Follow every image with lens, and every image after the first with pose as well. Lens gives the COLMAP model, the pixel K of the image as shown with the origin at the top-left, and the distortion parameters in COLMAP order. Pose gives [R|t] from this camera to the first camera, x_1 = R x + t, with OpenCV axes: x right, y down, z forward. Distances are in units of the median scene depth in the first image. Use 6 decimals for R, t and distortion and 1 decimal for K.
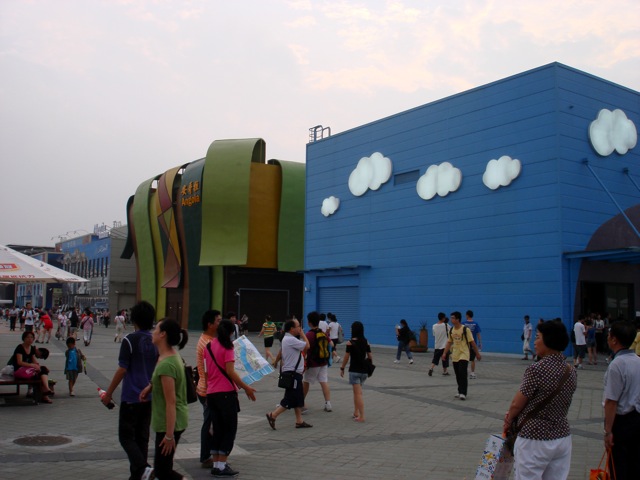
lens RADIAL K [[688.3, 0, 320.0], [0, 688.3, 240.0], [0, 0, 1]] dist [-0.009621, -0.014684]
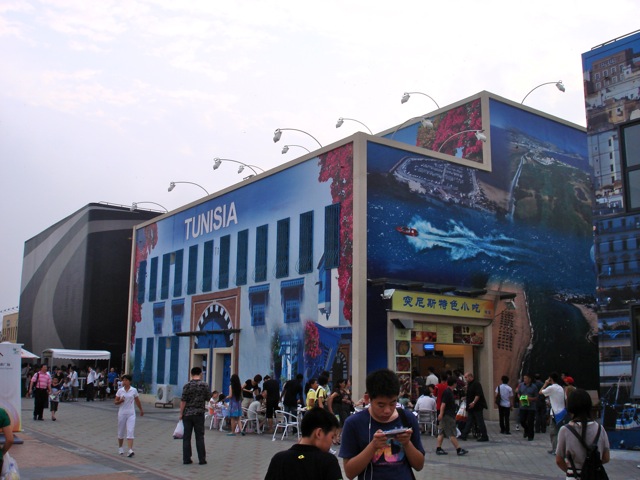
lens RADIAL K [[688.3, 0, 320.0], [0, 688.3, 240.0], [0, 0, 1]] dist [-0.009621, -0.014684]
pose [[0.999034, -0.022258, 0.037892, -0.419745], [0.024637, 0.997677, -0.063517, 0.067577], [-0.036391, 0.064389, 0.997261, 0.768919]]
